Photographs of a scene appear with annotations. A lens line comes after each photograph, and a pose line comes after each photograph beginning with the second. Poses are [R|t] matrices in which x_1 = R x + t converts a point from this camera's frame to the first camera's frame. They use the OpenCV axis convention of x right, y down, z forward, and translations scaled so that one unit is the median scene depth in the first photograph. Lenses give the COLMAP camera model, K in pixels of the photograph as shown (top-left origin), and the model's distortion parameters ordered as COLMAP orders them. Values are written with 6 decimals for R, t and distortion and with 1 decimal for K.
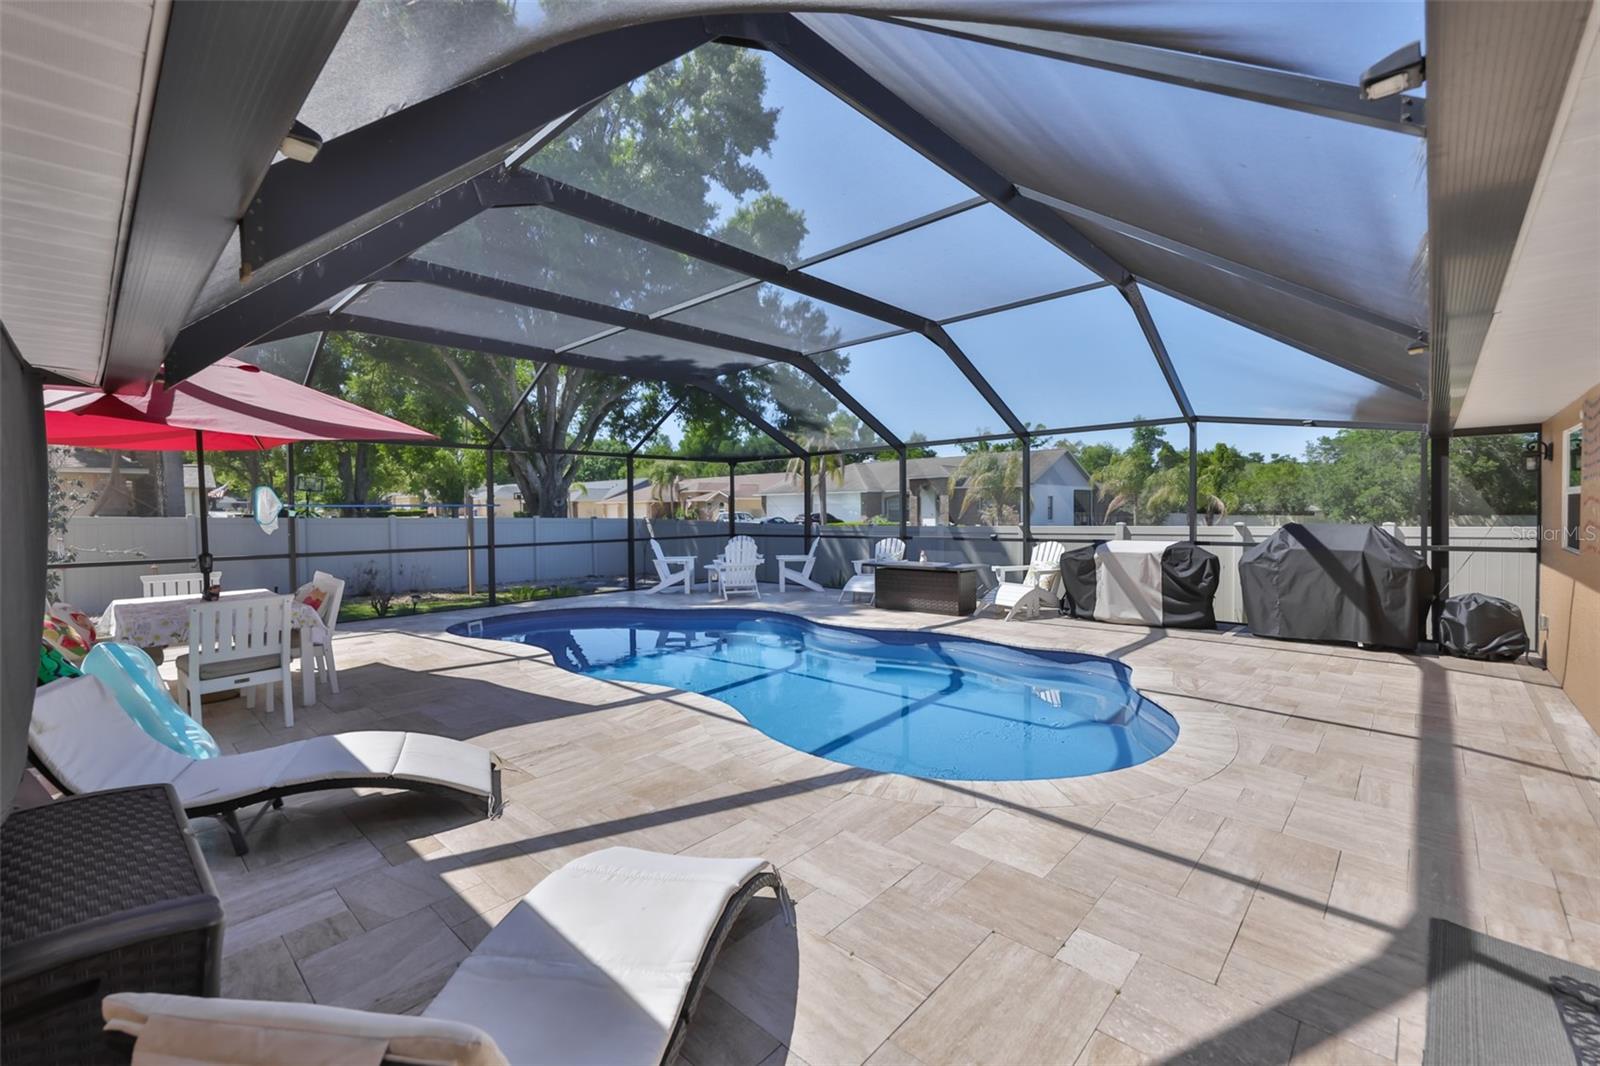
lens RADIAL K [[680.9, 0, 800.0], [0, 680.9, 533.0], [0, 0, 1]] dist [-0.000071, -0.000098]
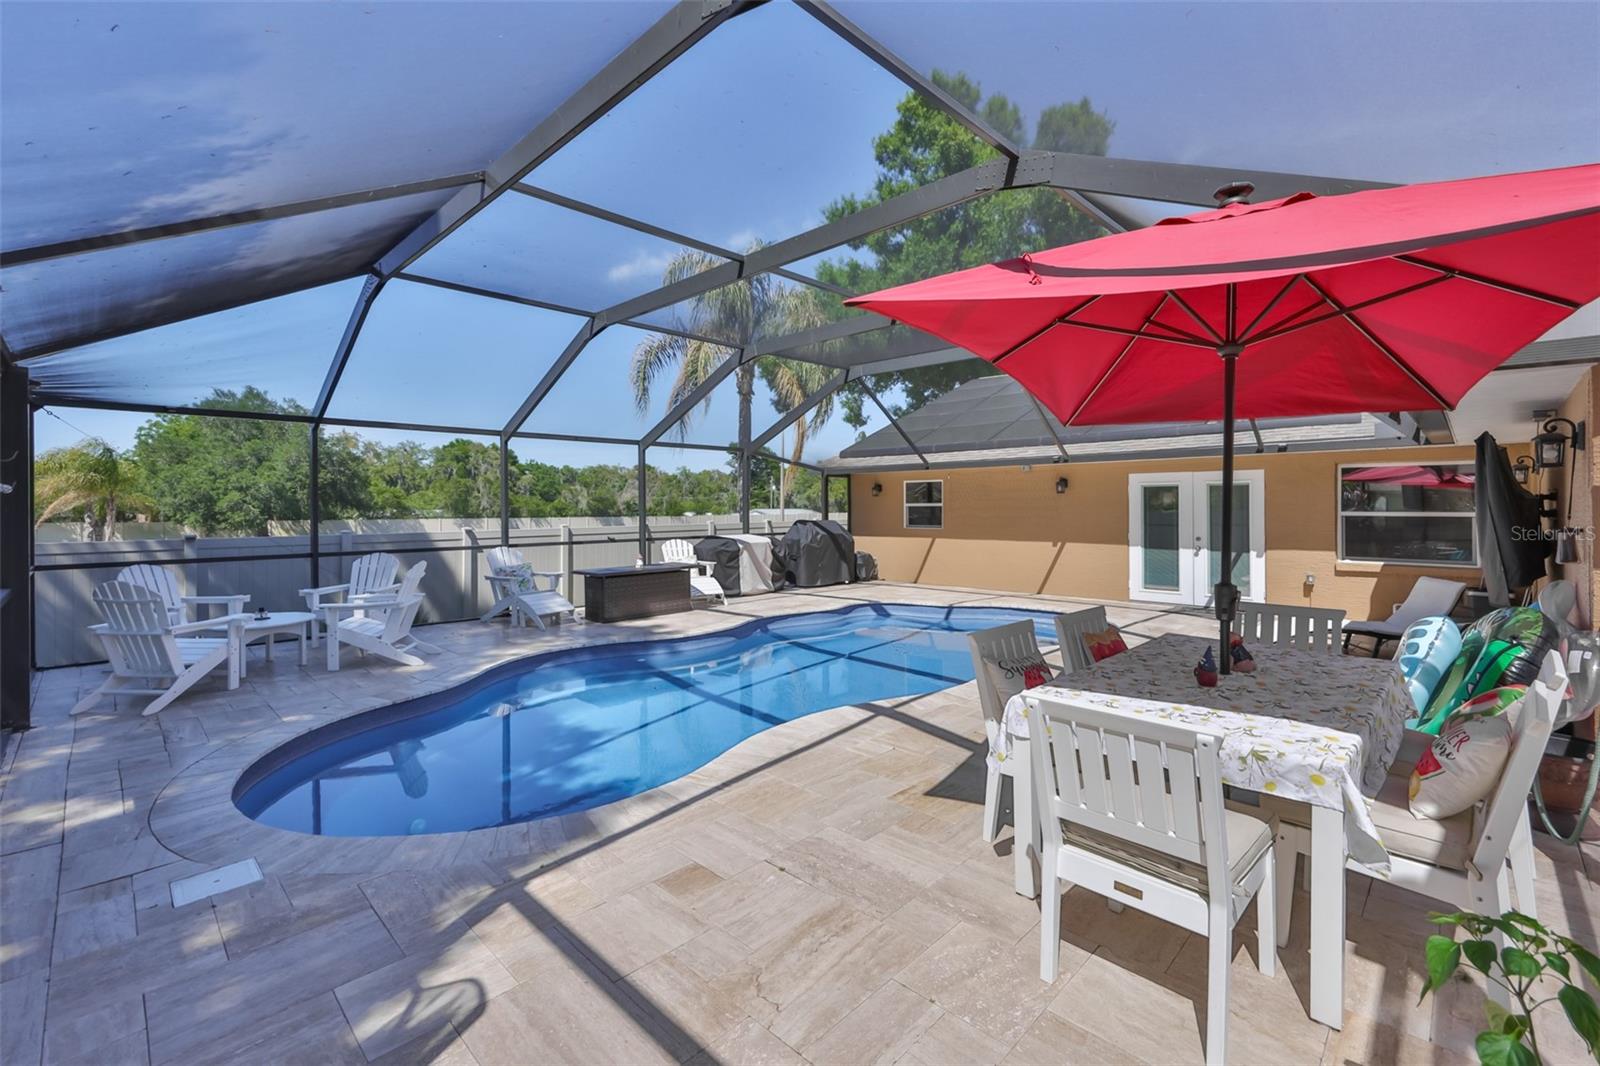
lens RADIAL K [[680.9, 0, 824.7], [0, 680.9, 509.7], [0, 0, 1]] dist [0.001434, 0.000082]
pose [[0.012463, 0.008984, 0.999882, -1.405586], [0.035040, 0.999342, -0.009416, -0.031596], [-0.999308, 0.035153, 0.012140, 1.311769]]
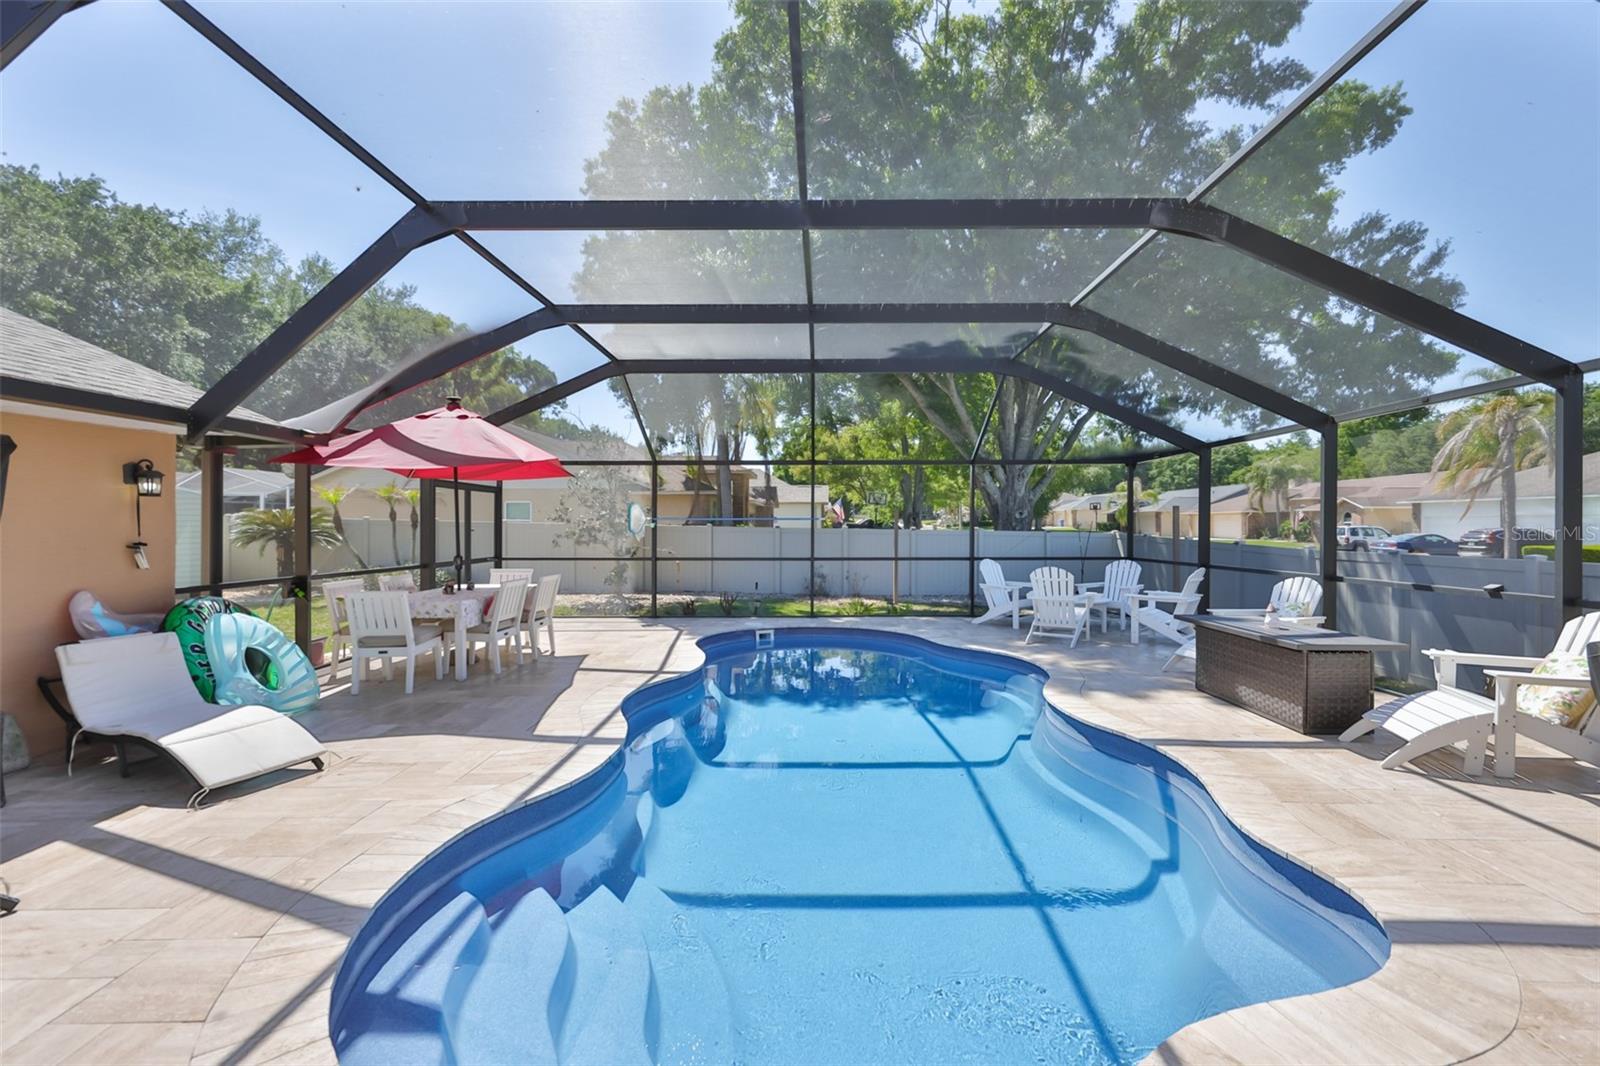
lens RADIAL K [[690.8, 0, 808.5], [0, 690.8, 524.1], [0, 0, 1]] dist [0.000367, -0.000045]
pose [[0.668898, 0.010188, -0.743284, 0.800997], [-0.030900, 0.999423, -0.014109, -0.045542], [0.742711, 0.032405, 0.668827, 0.752022]]
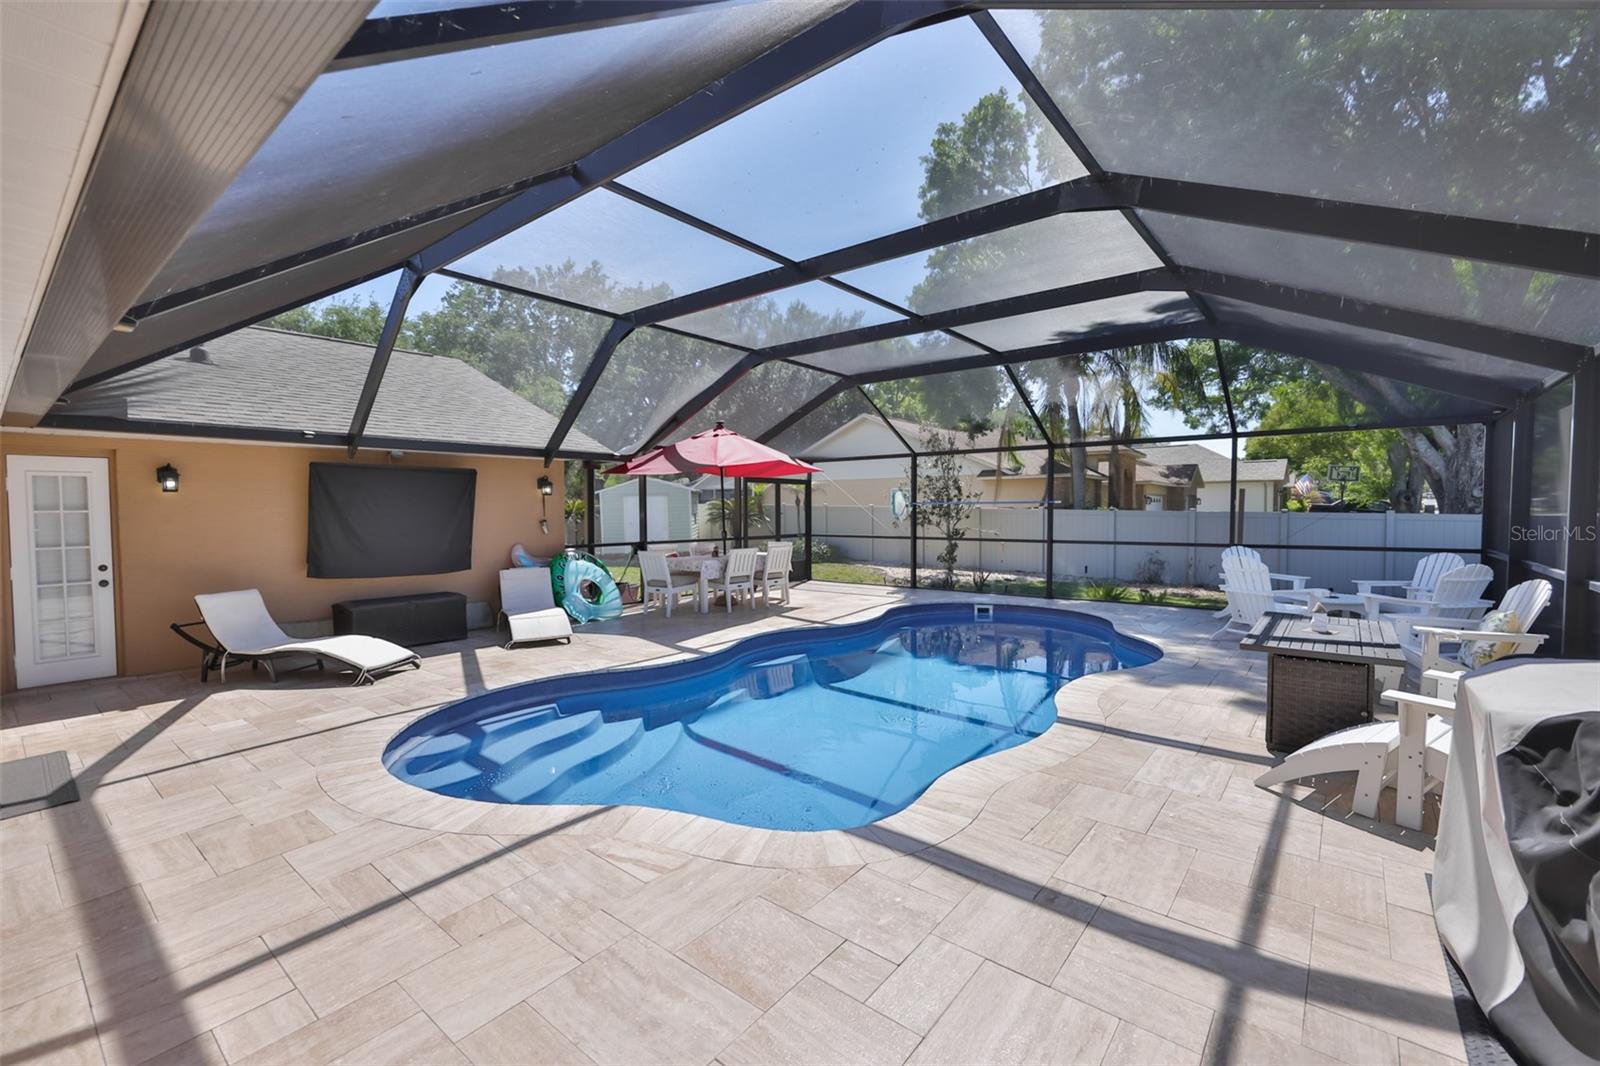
lens RADIAL K [[677.7, 0, 809.1], [0, 677.7, 529.9], [0, 0, 1]] dist [-0.002384, -0.000414]
pose [[0.069368, 0.042031, -0.996705, 1.414774], [-0.027345, 0.998817, 0.040217, -0.074915], [0.997216, 0.024465, 0.070436, 1.408069]]
